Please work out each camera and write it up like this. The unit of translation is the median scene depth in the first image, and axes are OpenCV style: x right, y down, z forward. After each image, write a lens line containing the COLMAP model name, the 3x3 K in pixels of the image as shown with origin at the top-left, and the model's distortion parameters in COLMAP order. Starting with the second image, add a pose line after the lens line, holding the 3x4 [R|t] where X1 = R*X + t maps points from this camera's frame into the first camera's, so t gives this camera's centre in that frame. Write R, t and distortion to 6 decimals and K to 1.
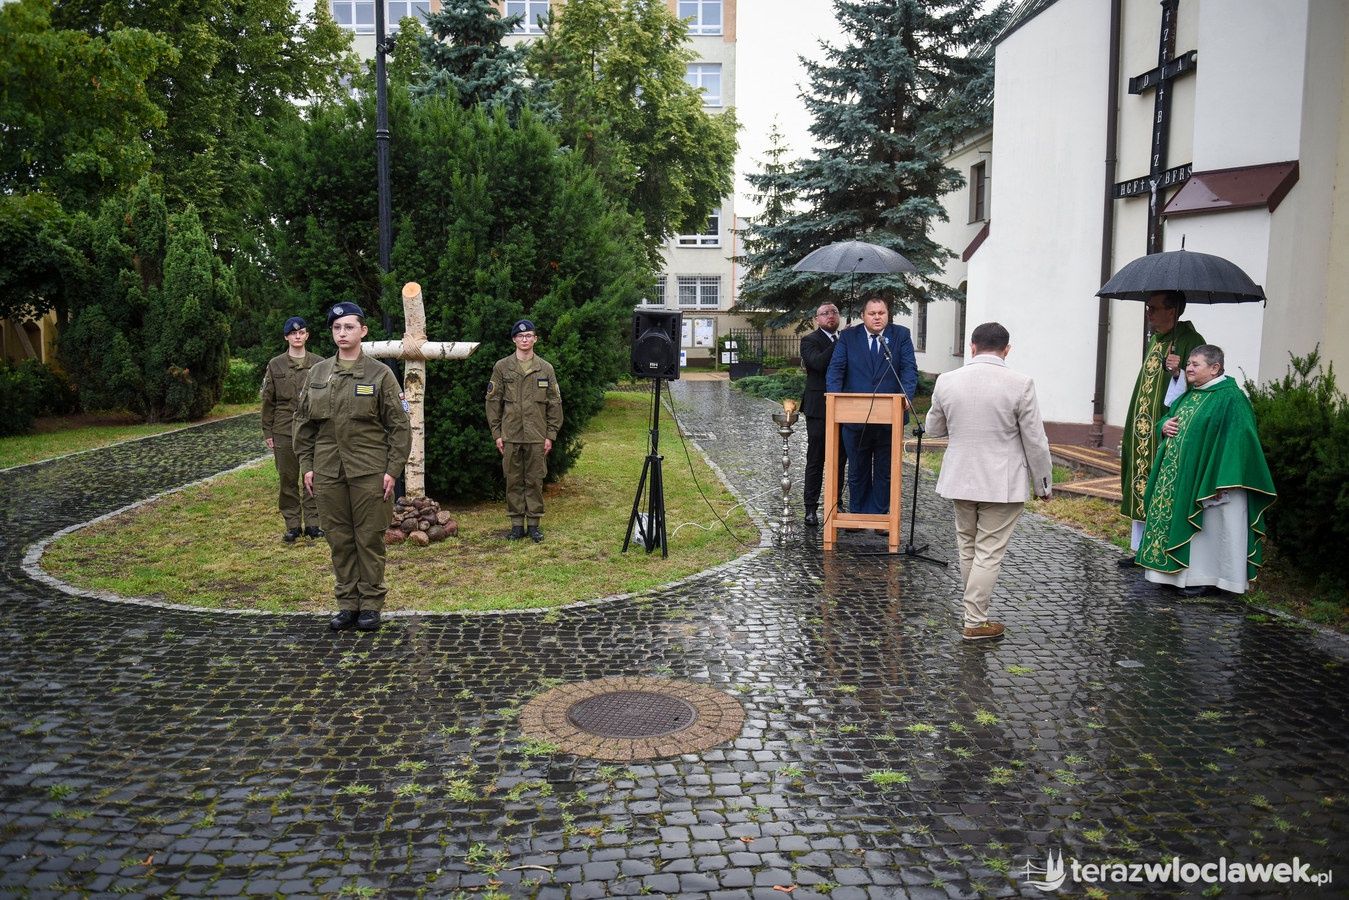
lens RADIAL K [[1061.5, 0, 667.3], [0, 1061.5, 451.8], [0, 0, 1]] dist [-0.030944, -0.021266]
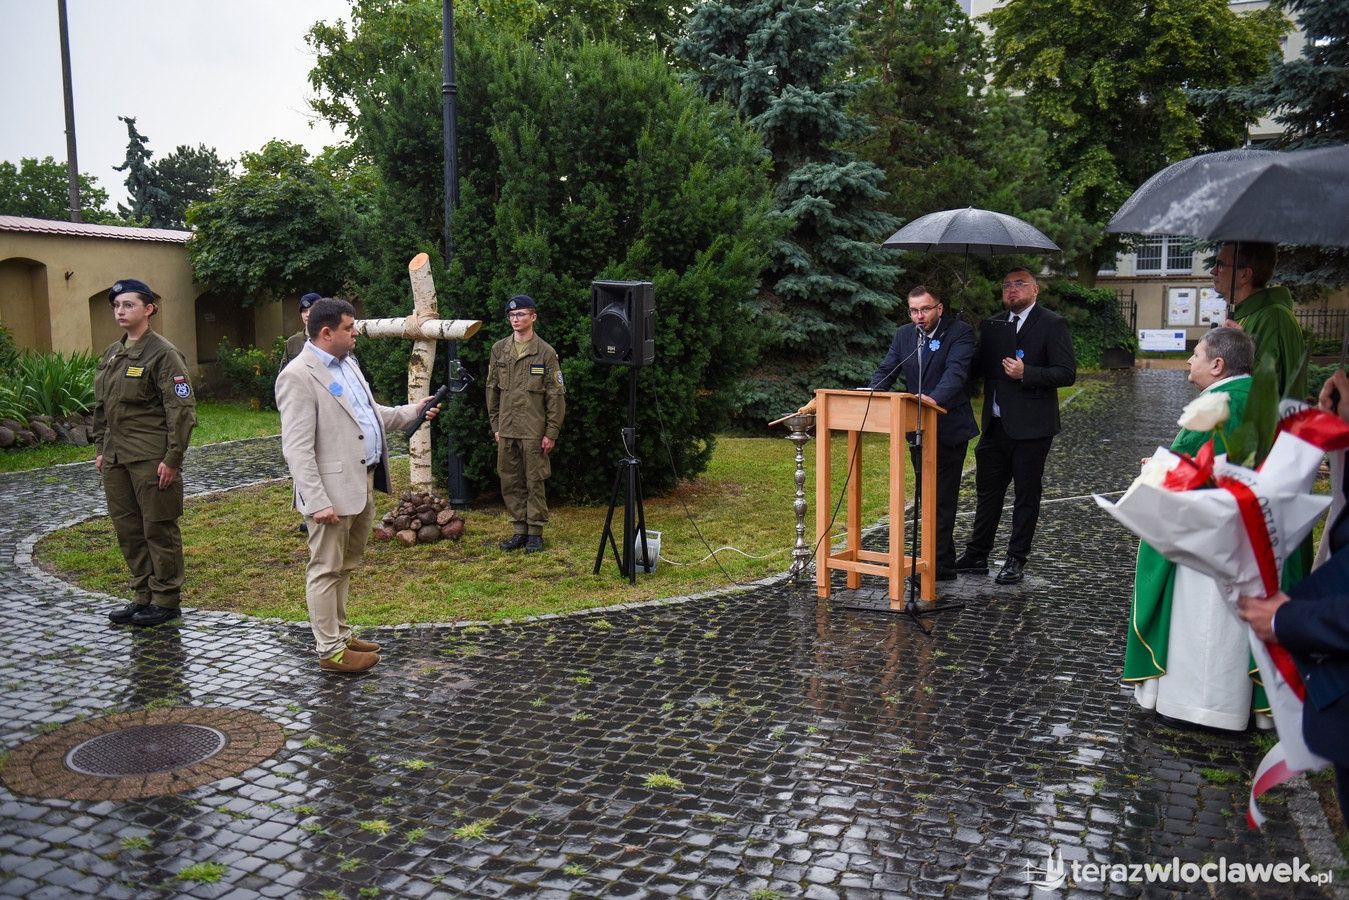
lens RADIAL K [[1260.0, 0, 674.7], [0, 1260.0, 453.1], [0, 0, 1]] dist [-0.001853, 0.000000]
pose [[0.893852, 0.050022, -0.445563, 0.380223], [-0.048004, 0.998722, 0.015822, -0.015967], [0.445785, 0.007247, 0.895111, 0.124394]]
